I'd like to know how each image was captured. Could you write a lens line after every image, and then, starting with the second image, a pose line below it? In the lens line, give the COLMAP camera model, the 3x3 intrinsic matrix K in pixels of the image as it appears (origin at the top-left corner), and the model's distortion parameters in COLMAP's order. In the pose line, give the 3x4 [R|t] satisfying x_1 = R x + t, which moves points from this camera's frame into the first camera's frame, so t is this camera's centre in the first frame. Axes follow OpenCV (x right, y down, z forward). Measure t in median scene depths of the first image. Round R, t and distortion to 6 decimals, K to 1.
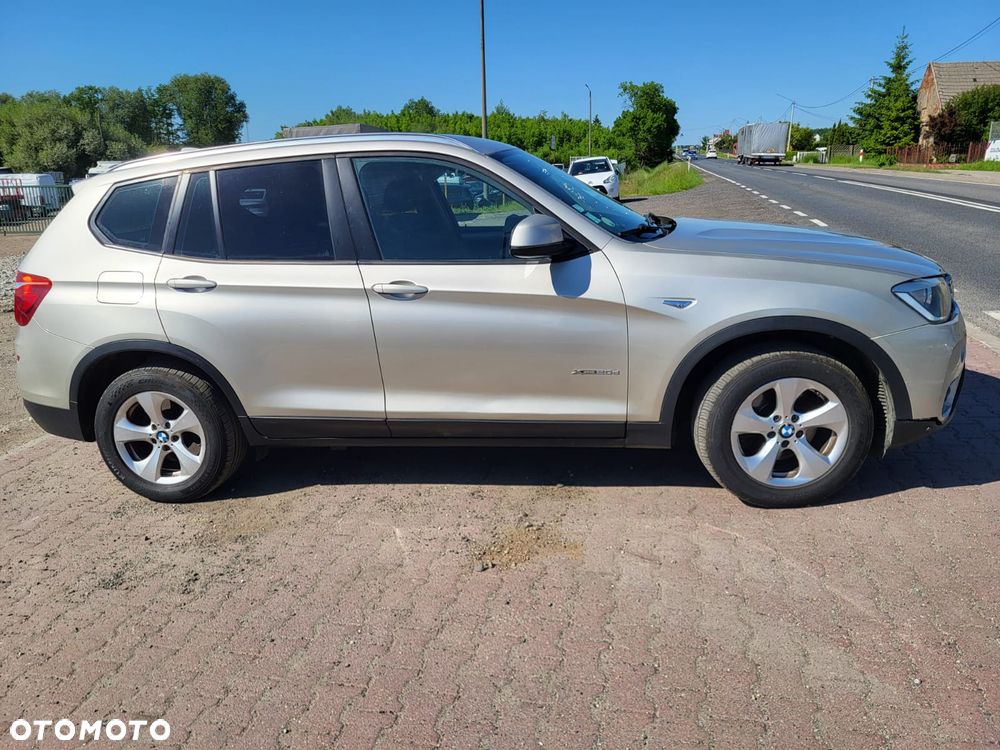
lens RADIAL K [[743.2, 0, 485.7], [0, 743.2, 360.7], [0, 0, 1]] dist [0.068884, -0.054582]
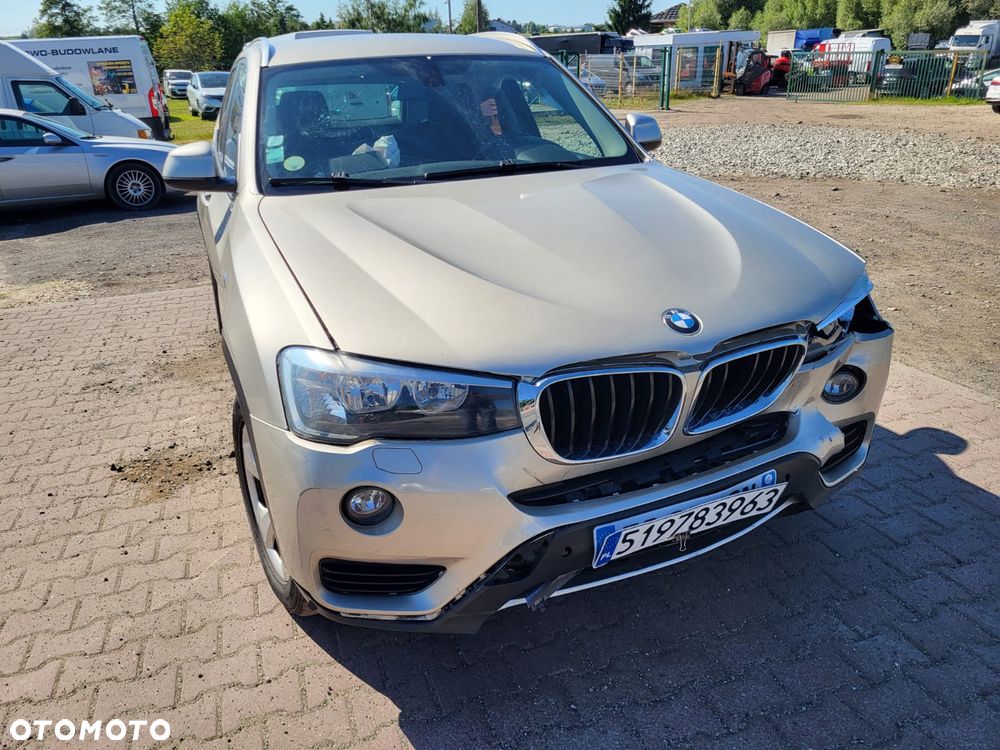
lens RADIAL K [[743.2, 0, 487.6], [0, 743.2, 366.1], [0, 0, 1]] dist [0.068884, -0.054582]
pose [[0.527985, 0.343583, -0.776649, 0.938533], [-0.207556, 0.938980, 0.274295, -0.239687], [0.823500, 0.016375, 0.567080, 0.706769]]
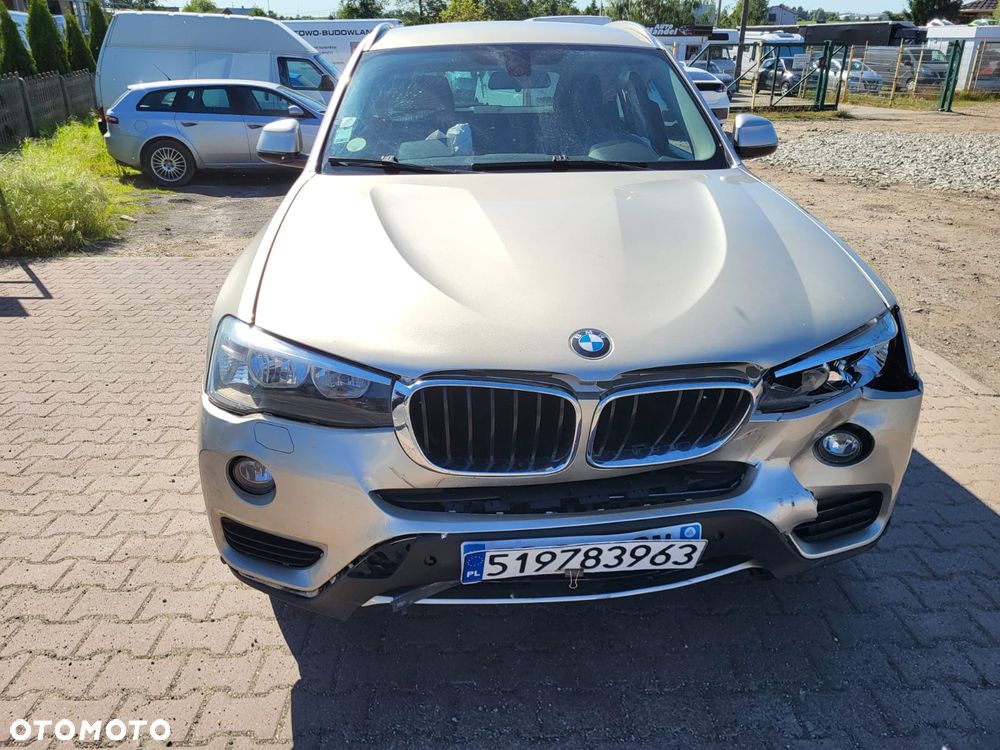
lens RADIAL K [[743.2, 0, 493.2], [0, 743.2, 370.0], [0, 0, 1]] dist [0.068884, -0.054582]
pose [[0.238292, 0.417455, -0.876897, 1.002541], [-0.256930, 0.897834, 0.357603, -0.290617], [0.936591, 0.140087, 0.321204, 0.890303]]
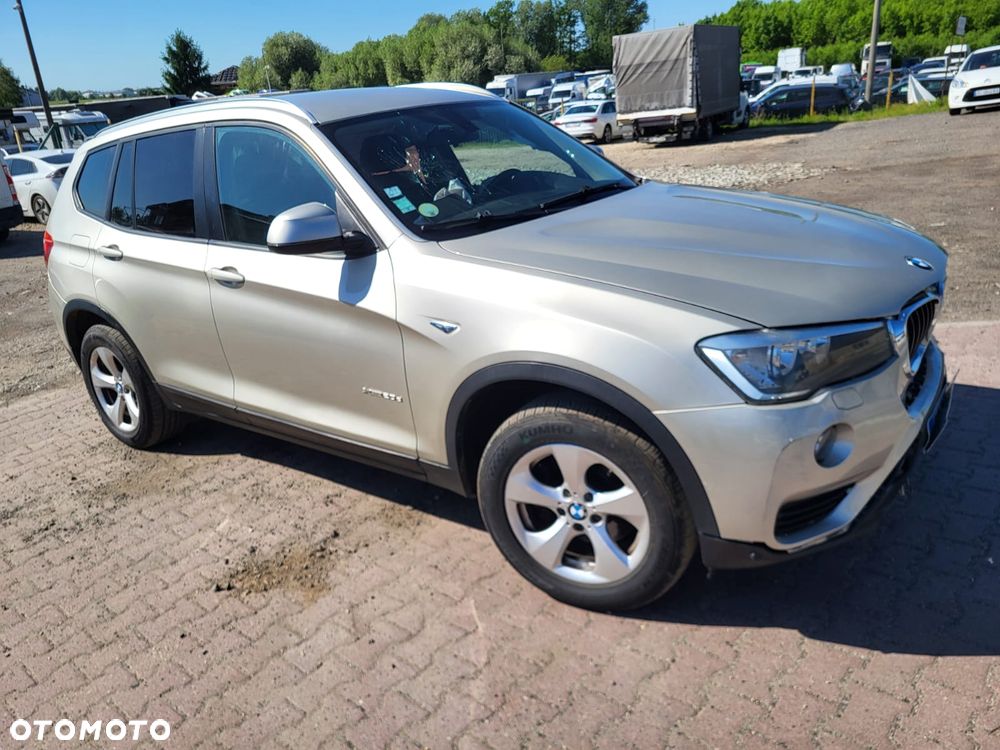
lens RADIAL K [[743.2, 0, 489.9], [0, 743.2, 381.9], [0, 0, 1]] dist [0.068884, -0.054582]
pose [[0.884489, 0.137295, -0.445902, 0.591151], [-0.073286, 0.984742, 0.157837, -0.132683], [0.460769, -0.106927, 0.881056, 0.300357]]
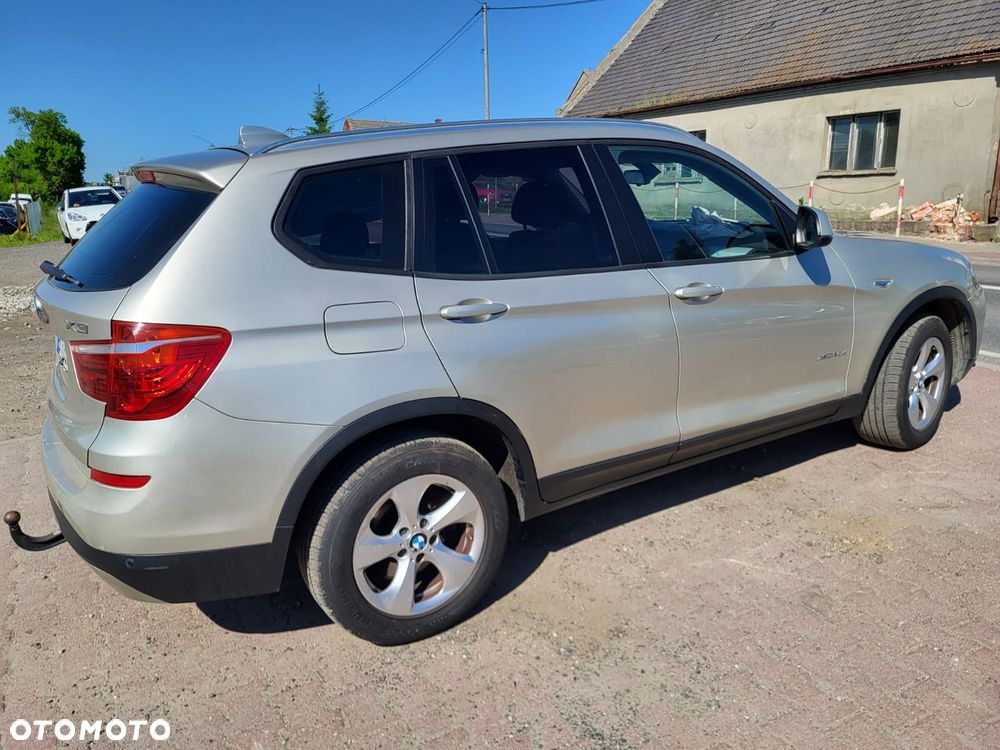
lens RADIAL K [[743.2, 0, 472.8], [0, 743.2, 359.6], [0, 0, 1]] dist [0.068884, -0.054582]
pose [[0.756038, -0.125547, 0.642374, -0.873949], [0.158314, 0.987366, 0.006647, -0.062774], [-0.635093, 0.096671, 0.766362, 0.475057]]
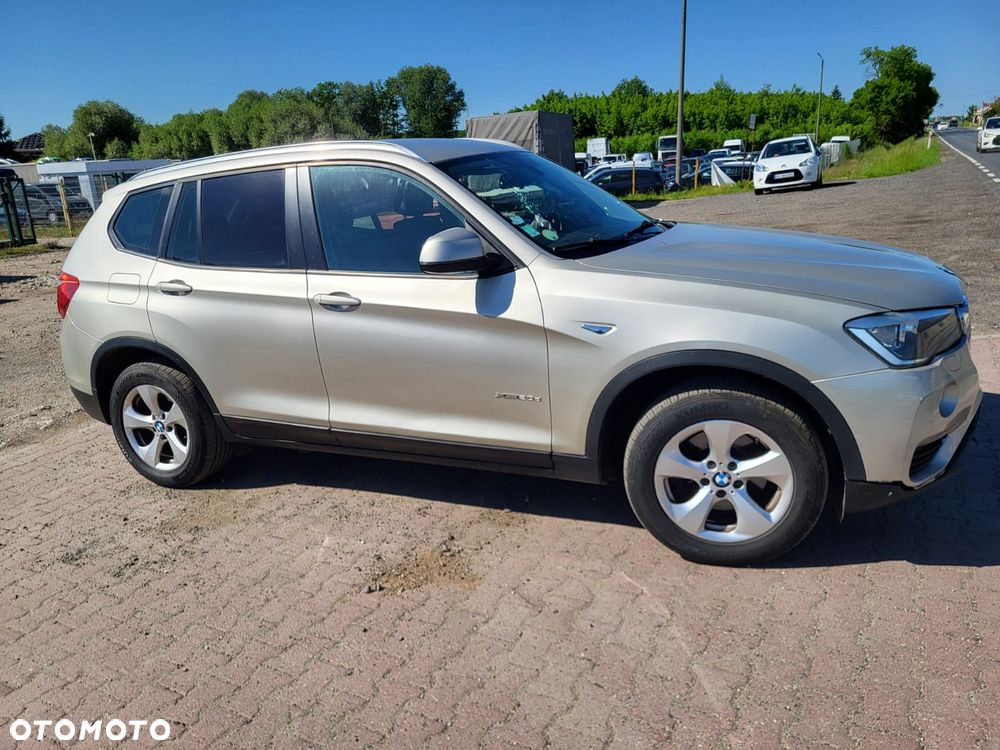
lens RADIAL K [[743.2, 0, 483.9], [0, 743.2, 376.2], [0, 0, 1]] dist [0.068884, -0.054582]
pose [[0.963367, 0.060221, -0.261338, 0.329501], [-0.049907, 0.997697, 0.045930, -0.049005], [0.263502, -0.031205, 0.964154, 0.082165]]
